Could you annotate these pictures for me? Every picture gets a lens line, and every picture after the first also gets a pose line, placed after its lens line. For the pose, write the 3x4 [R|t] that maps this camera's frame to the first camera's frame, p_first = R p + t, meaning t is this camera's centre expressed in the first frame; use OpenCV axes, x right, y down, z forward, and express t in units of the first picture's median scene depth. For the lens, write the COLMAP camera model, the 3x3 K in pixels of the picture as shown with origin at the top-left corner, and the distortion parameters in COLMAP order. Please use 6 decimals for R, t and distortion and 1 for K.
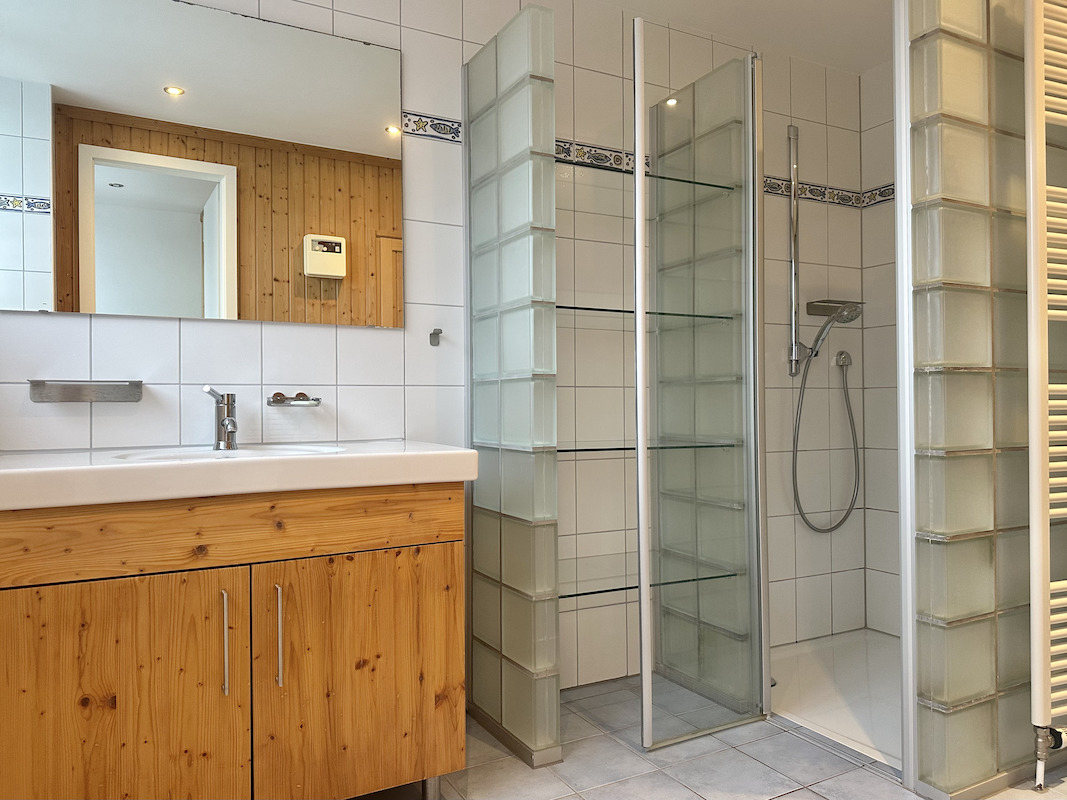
lens RADIAL K [[752.0, 0, 533.5], [0, 752.0, 400.0], [0, 0, 1]] dist [0.019241, -0.029865]
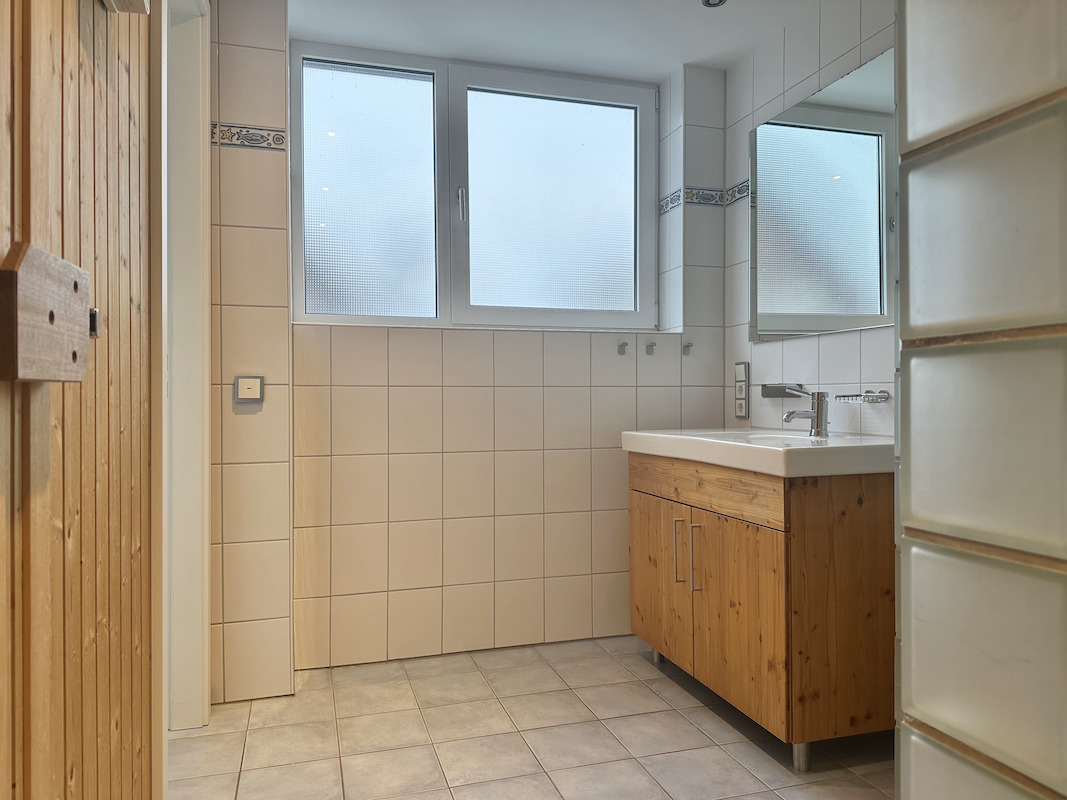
lens RADIAL K [[752.0, 0, 533.5], [0, 752.0, 400.0], [0, 0, 1]] dist [0.019241, -0.029865]
pose [[-0.201799, 0.017201, -0.979276, 1.063049], [0.010553, 0.999826, 0.015388, -0.022216], [0.979370, -0.007229, -0.201945, 0.897660]]
